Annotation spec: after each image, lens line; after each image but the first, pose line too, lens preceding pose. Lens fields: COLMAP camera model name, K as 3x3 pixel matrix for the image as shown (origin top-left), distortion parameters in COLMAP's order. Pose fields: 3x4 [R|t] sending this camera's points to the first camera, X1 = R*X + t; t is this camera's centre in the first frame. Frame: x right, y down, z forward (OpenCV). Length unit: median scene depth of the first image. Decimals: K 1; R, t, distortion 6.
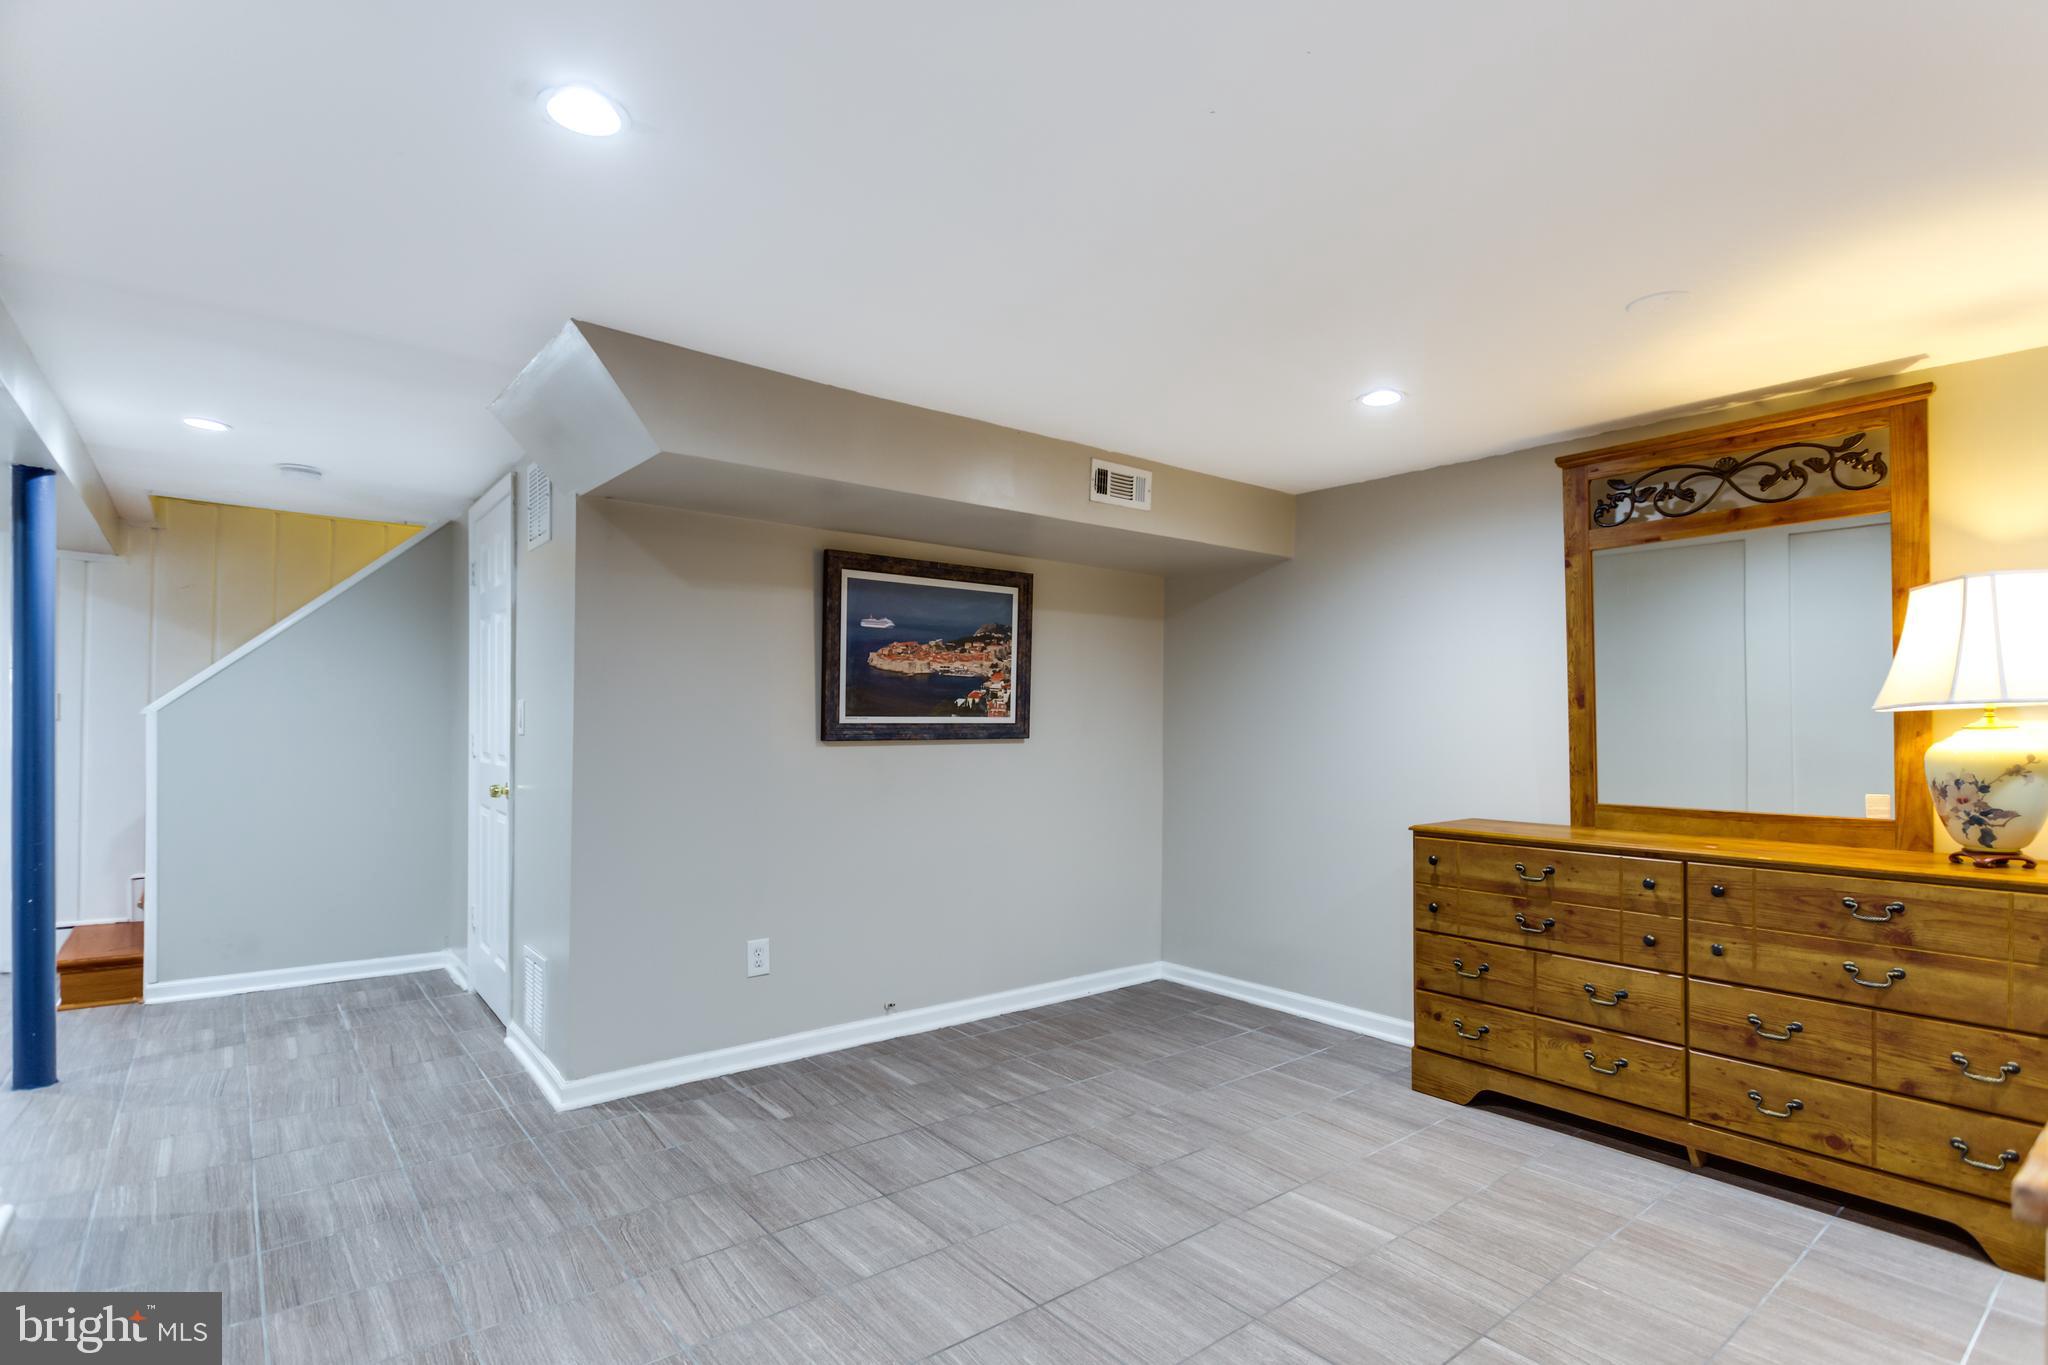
lens RADIAL K [[983.1, 0, 1038.8], [0, 983.1, 723.9], [0, 0, 1]] dist [0.013084, -0.006958]
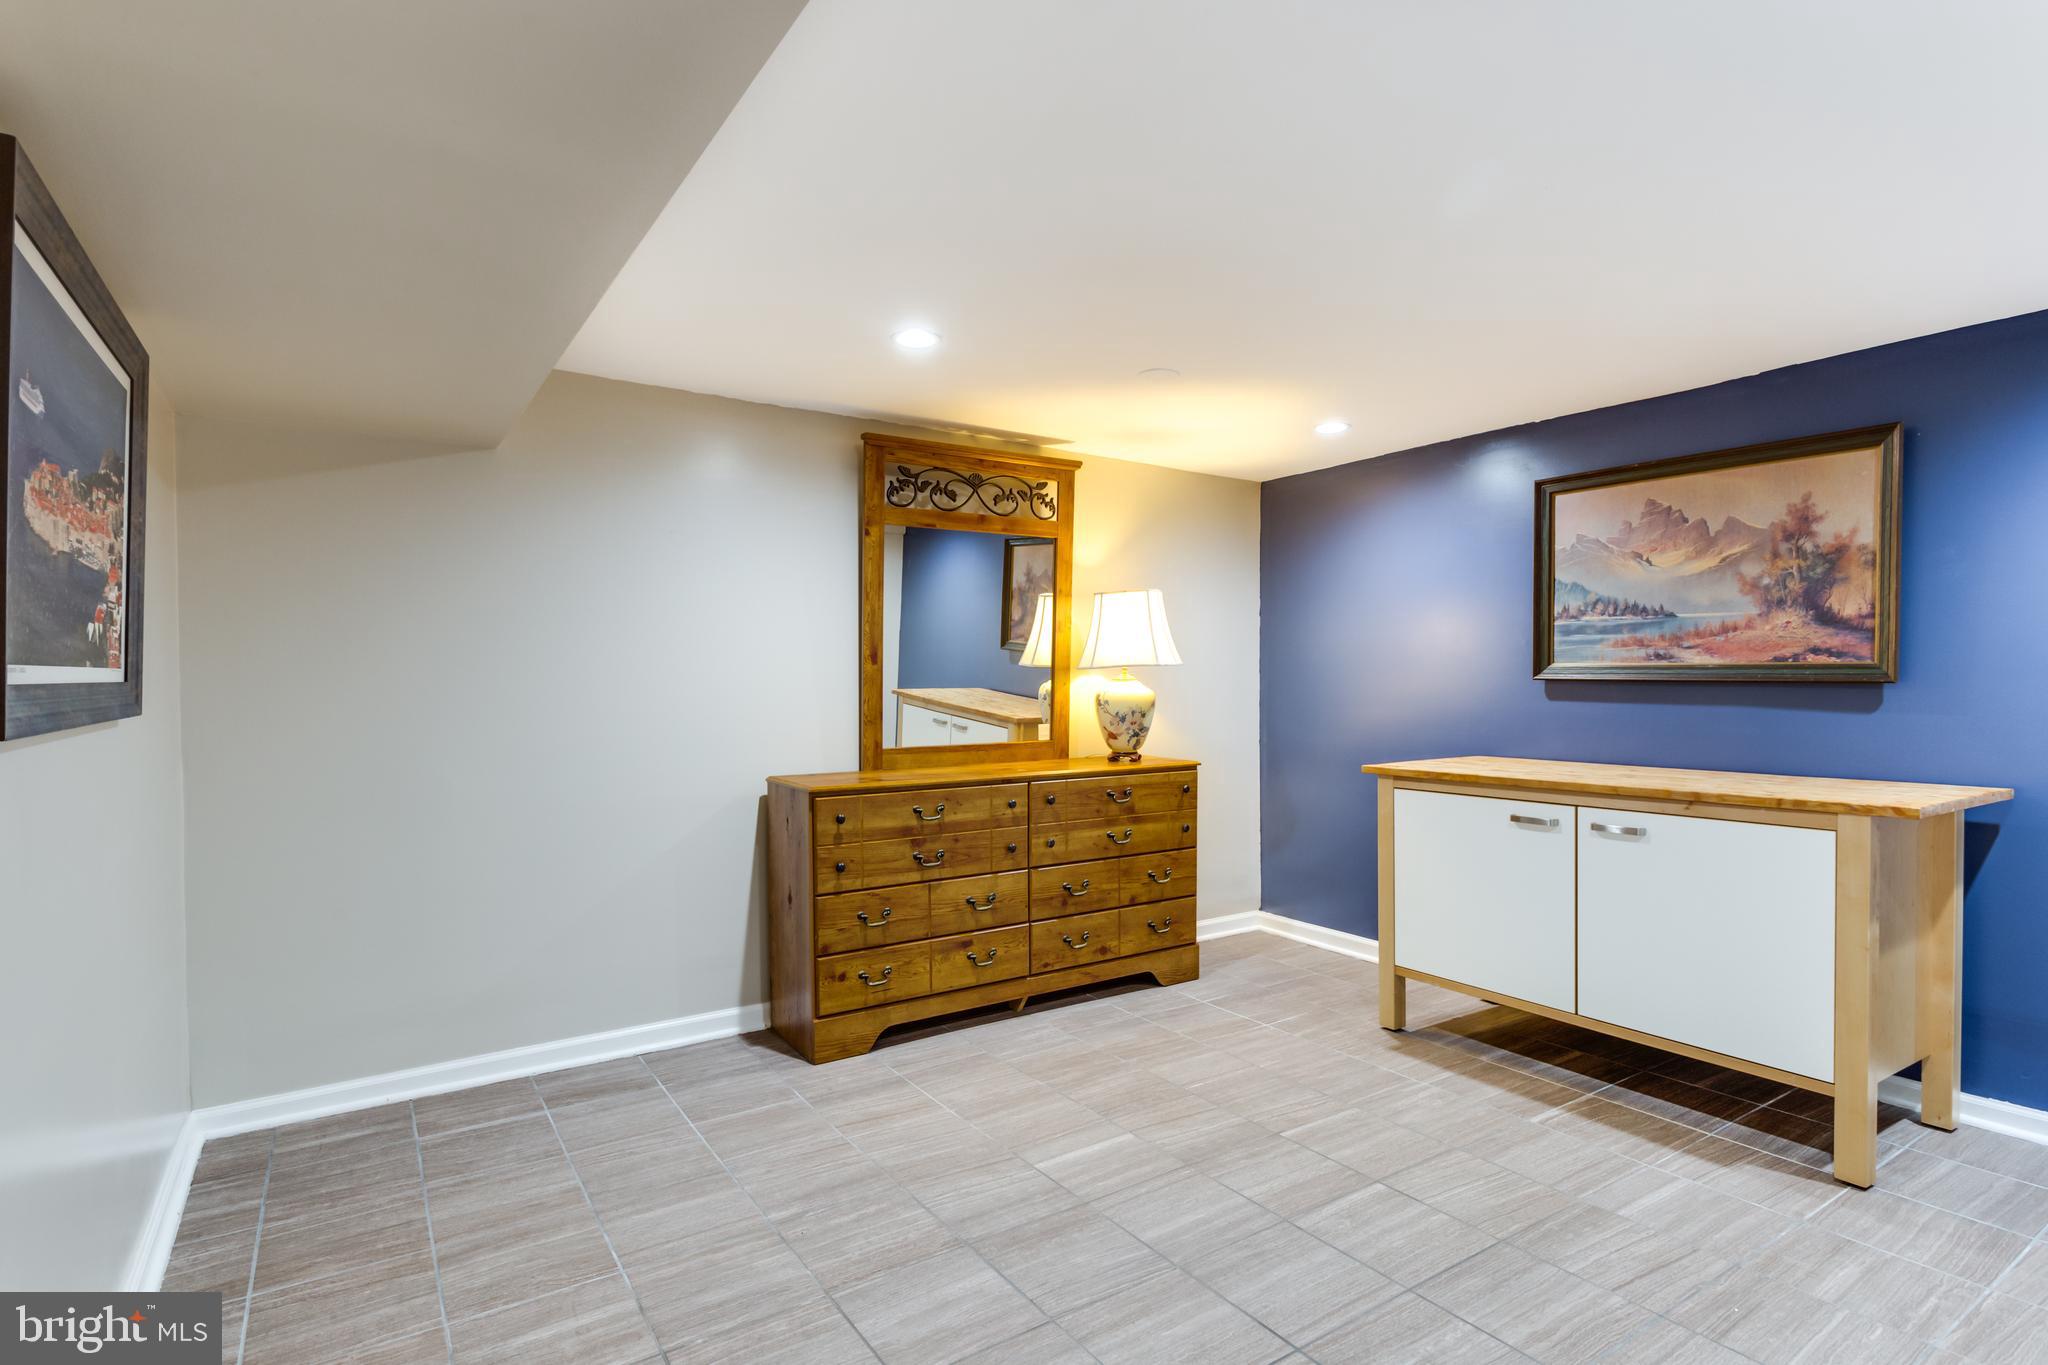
lens RADIAL K [[1006.0, 0, 1014.9], [0, 1006.0, 698.1], [0, 0, 1]] dist [-0.001967, -0.002942]
pose [[0.115756, -0.023994, 0.992988, -0.526514], [0.001871, 0.999712, 0.023939, -0.004119], [-0.993276, -0.000913, 0.115767, 0.670802]]
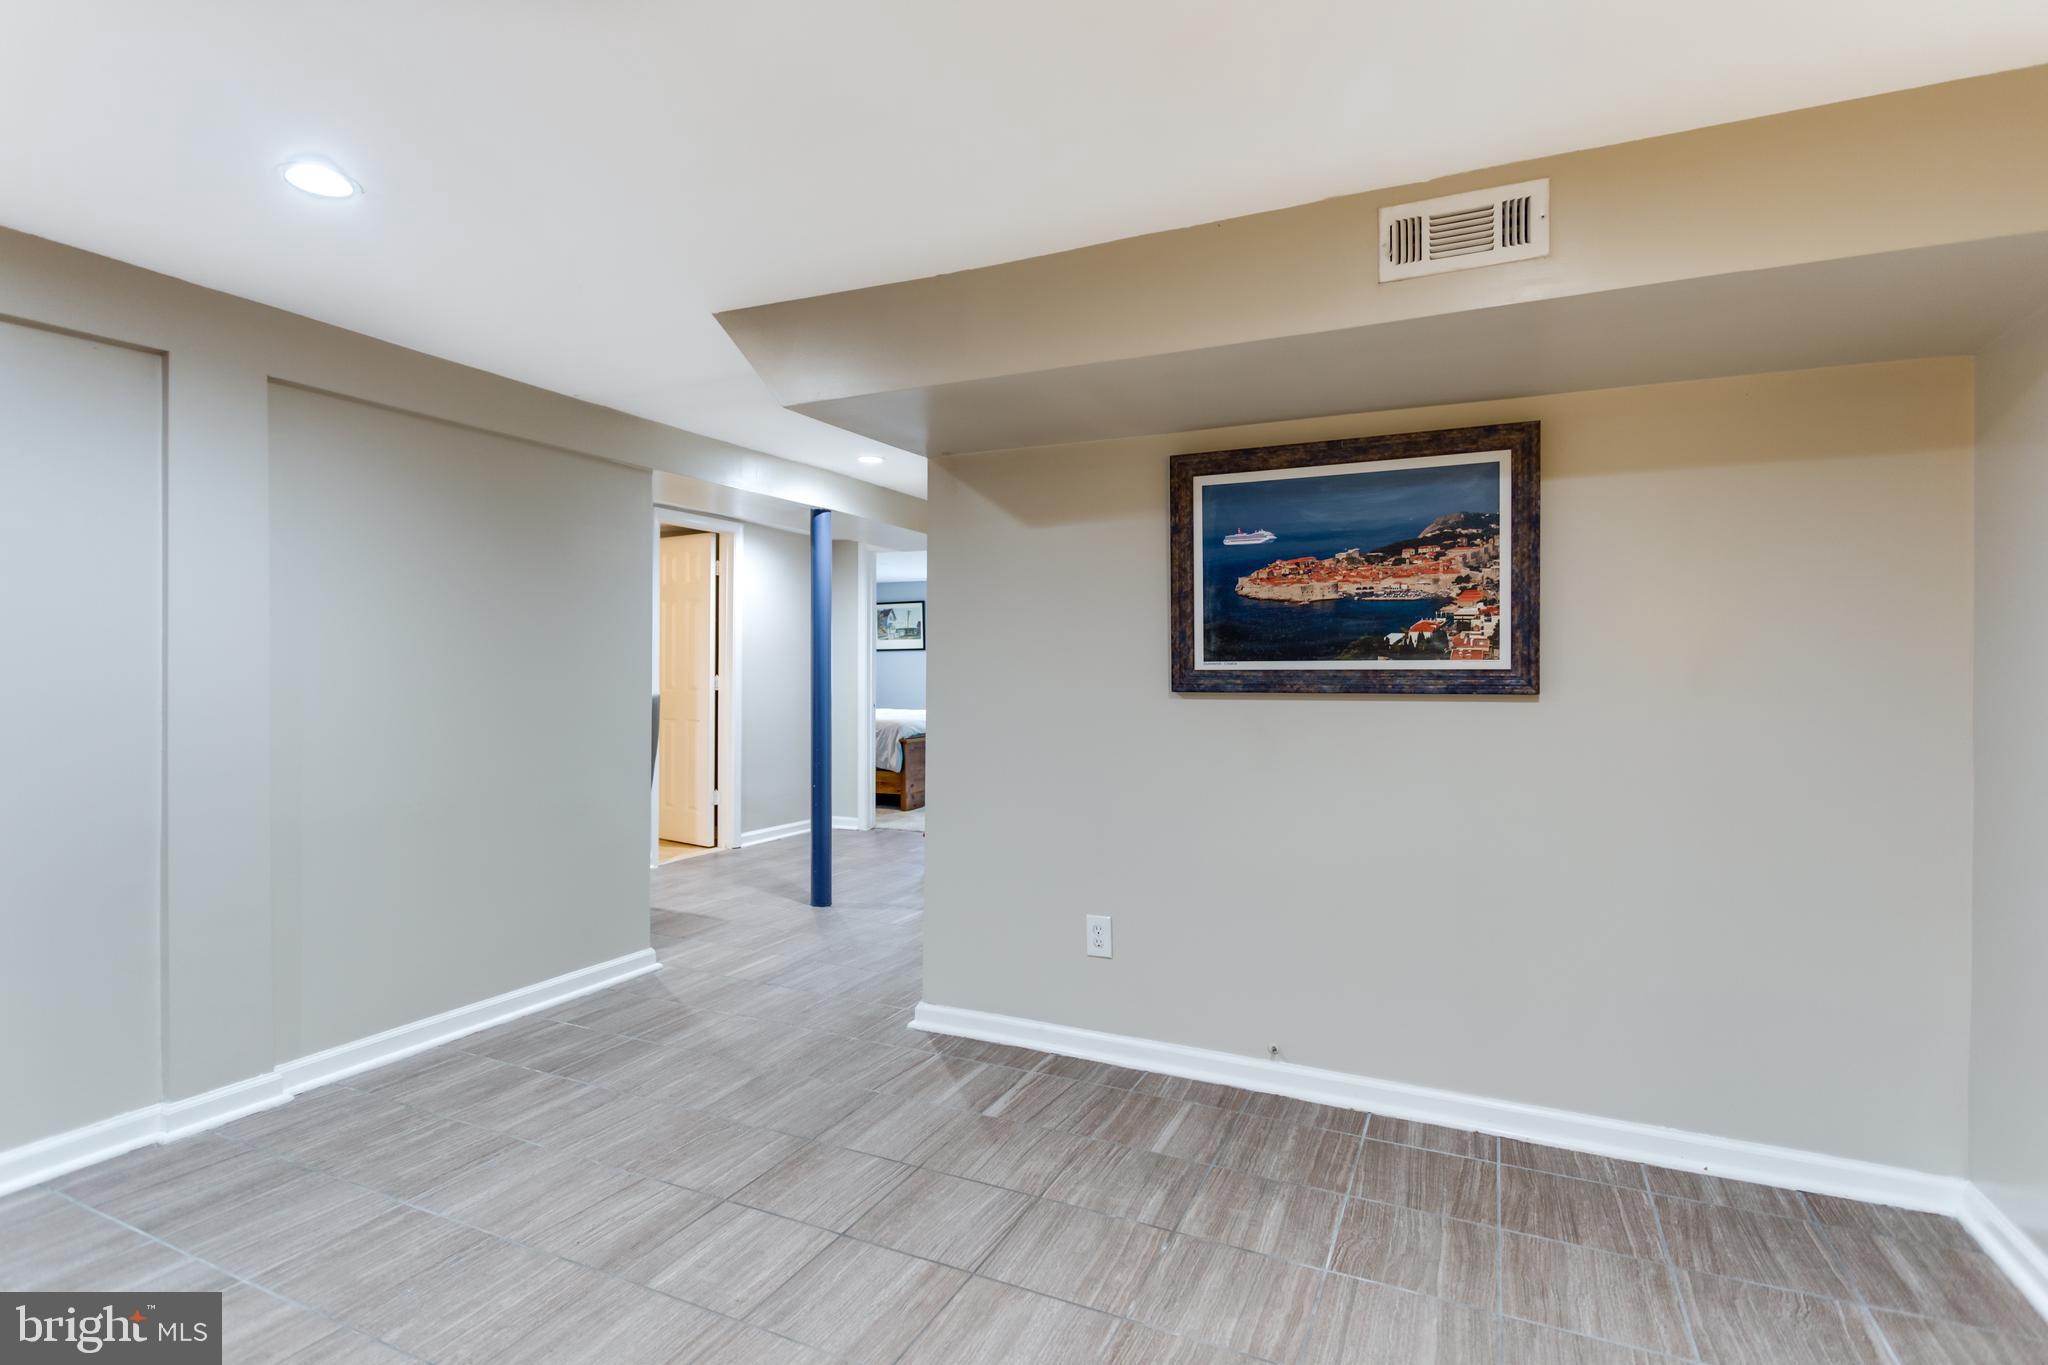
lens RADIAL K [[983.1, 0, 1043.4], [0, 983.1, 676.2], [0, 0, 1]] dist [0.013084, -0.006958]
pose [[0.450779, 0.001103, -0.892635, 0.483788], [-0.001078, 0.999999, 0.000691, 0.004080], [0.892635, 0.000651, 0.450779, 0.563621]]
